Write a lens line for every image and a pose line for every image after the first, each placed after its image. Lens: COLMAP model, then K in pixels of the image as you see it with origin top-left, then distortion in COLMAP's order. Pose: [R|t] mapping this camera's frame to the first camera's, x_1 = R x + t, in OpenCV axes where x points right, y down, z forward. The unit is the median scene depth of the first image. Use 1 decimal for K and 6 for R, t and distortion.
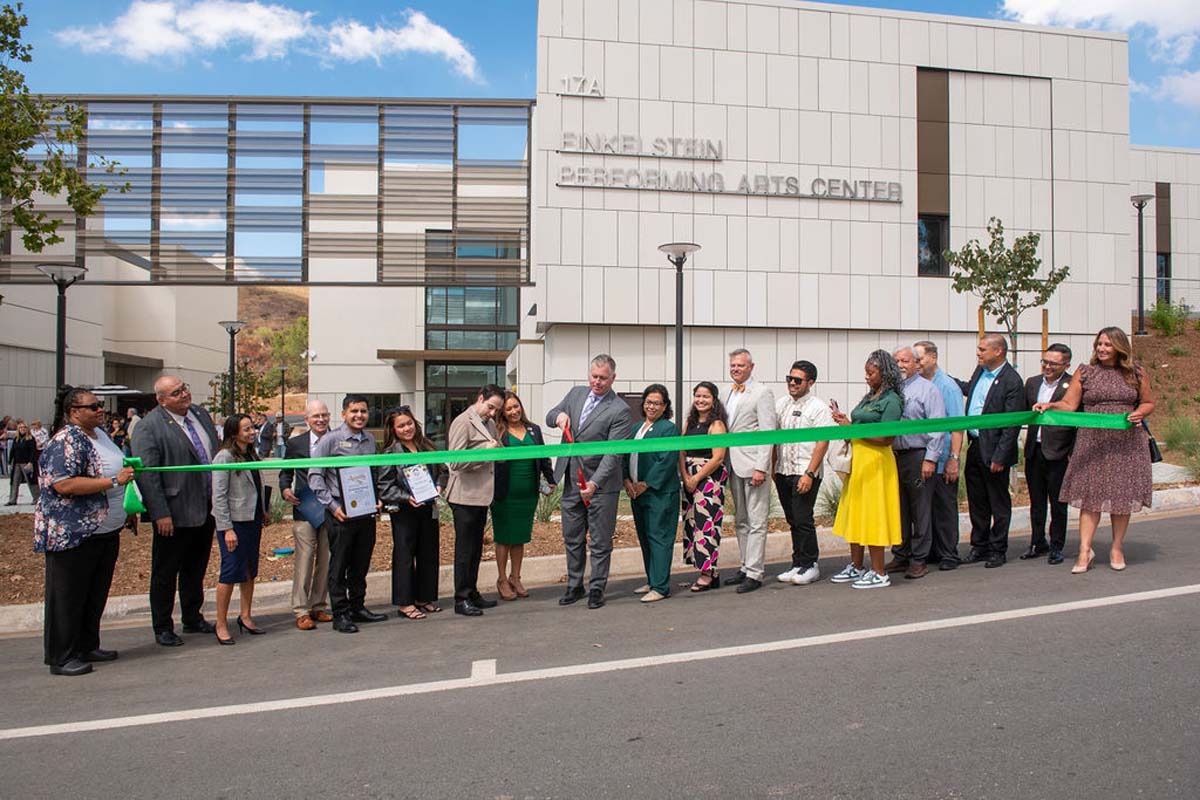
lens RADIAL K [[879.2, 0, 602.0], [0, 879.2, 403.5], [0, 0, 1]] dist [-0.034917, -0.002868]
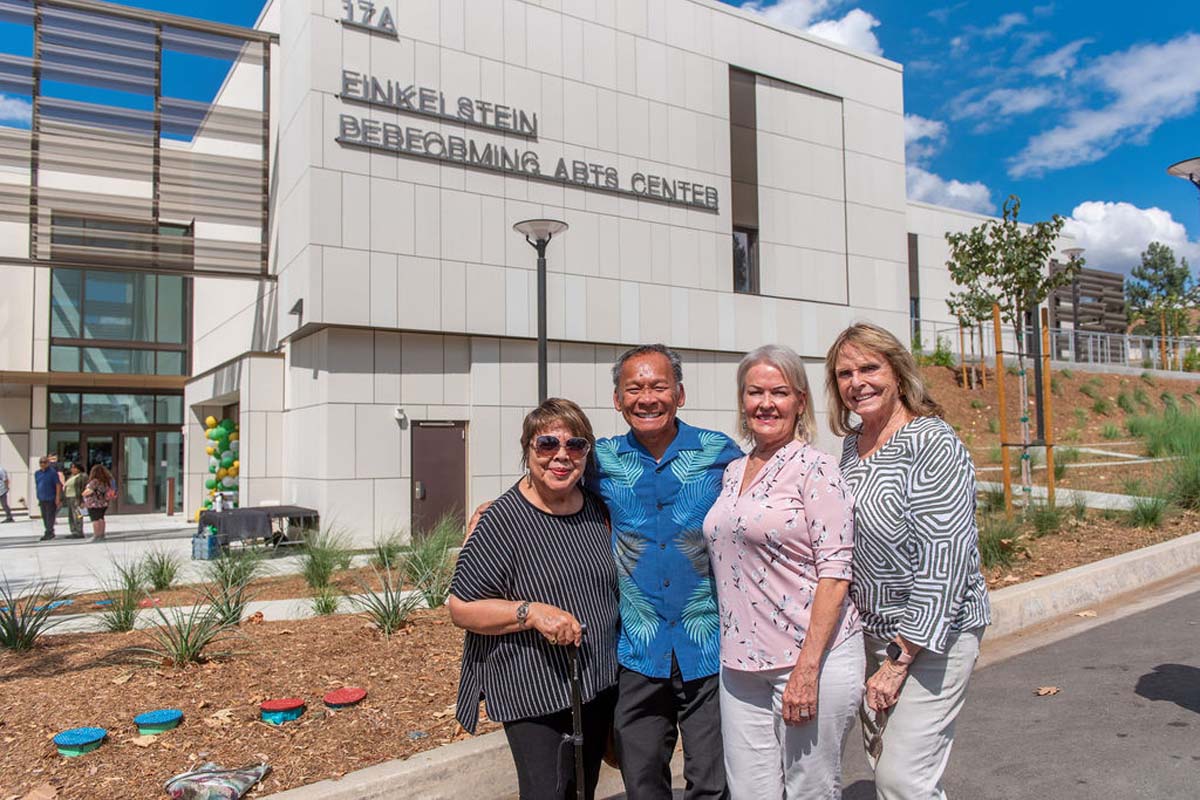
lens RADIAL K [[911.0, 0, 599.4], [0, 911.0, 402.4], [0, 0, 1]] dist [0.003493, -0.004132]
pose [[0.913515, 0.008185, 0.406723, -0.149776], [0.013539, 0.998632, -0.050506, 0.014255], [-0.406580, 0.051645, 0.912154, 0.201533]]
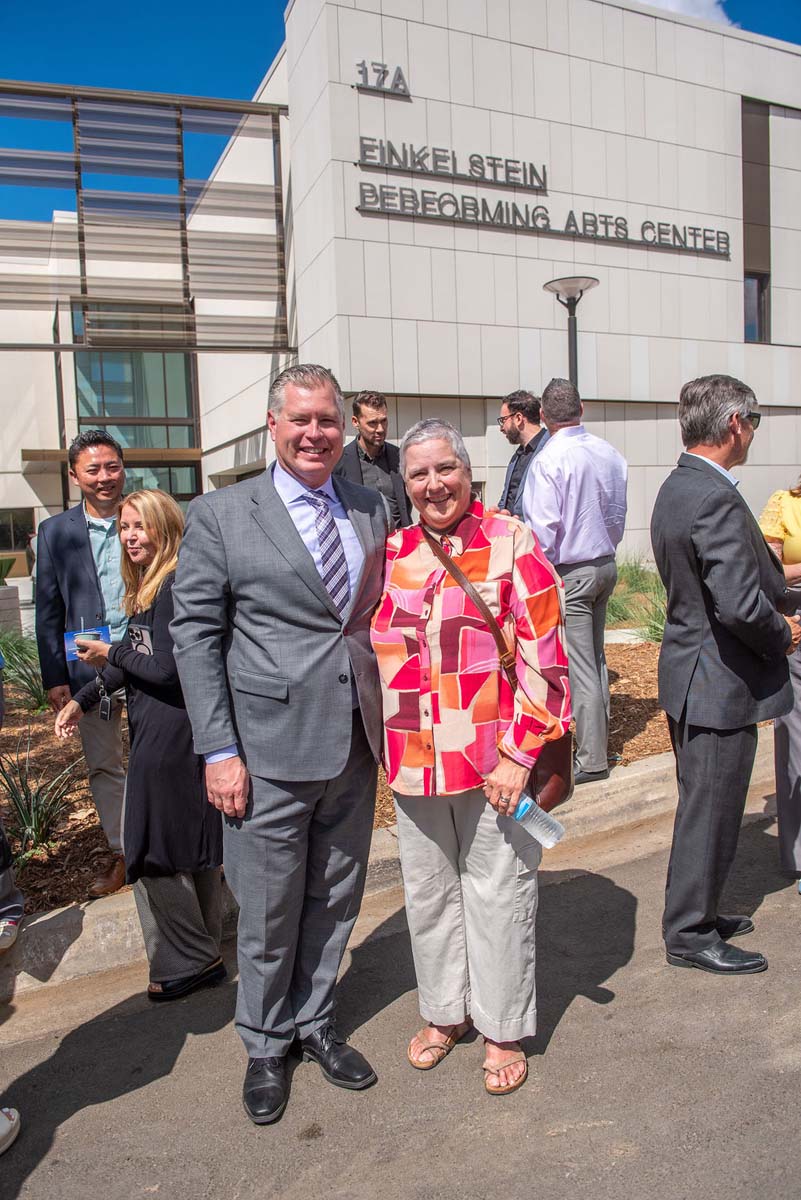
lens RADIAL K [[901.4, 0, 405.1], [0, 901.4, 600.5], [0, 0, 1]] dist [-0.036198, -0.003131]
pose [[0.965683, -0.059208, 0.252886, -0.212578], [0.036086, 0.994812, 0.095117, 0.015160], [-0.257206, -0.082727, 0.962809, 0.200549]]
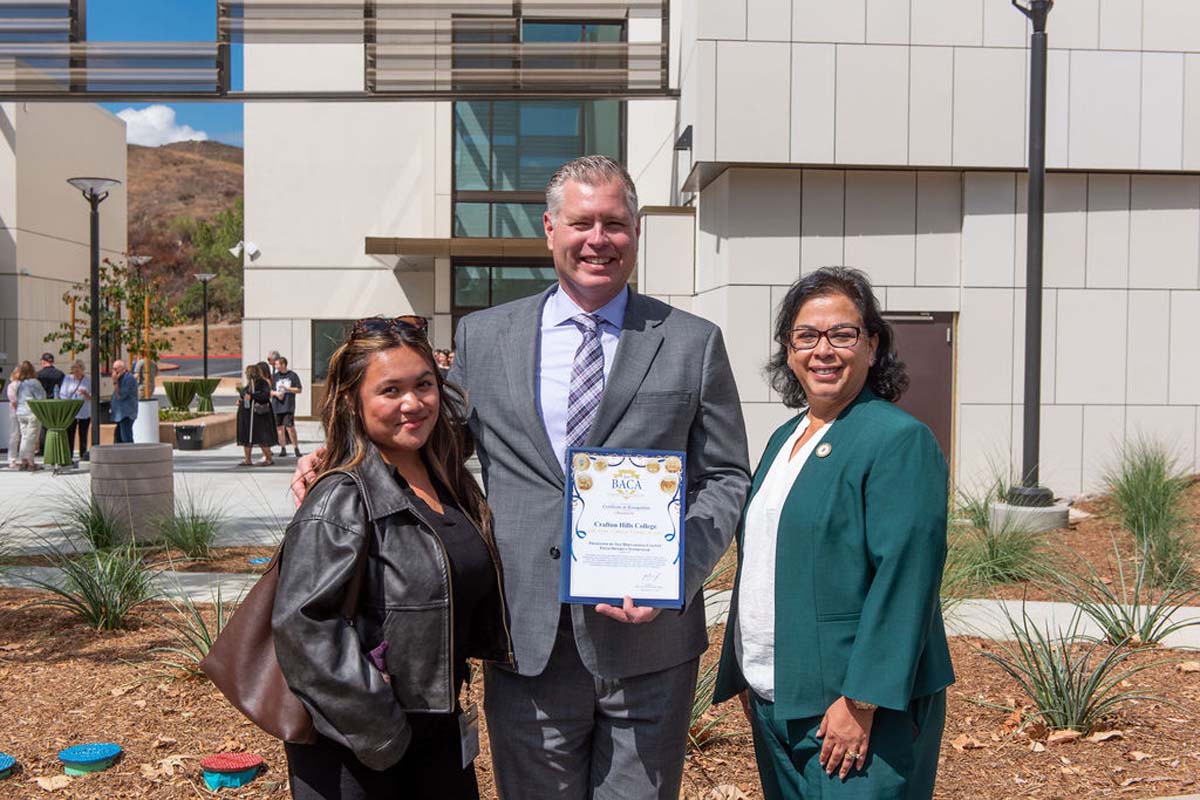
lens RADIAL K [[1419.9, 0, 599.0], [0, 1419.9, 398.3], [0, 0, 1]] dist [0.000286, -0.009862]
pose [[0.996137, 0.007076, -0.087529, -0.053840], [-0.003654, 0.999225, 0.039192, 0.005295], [0.087738, -0.038721, 0.995391, 0.208612]]
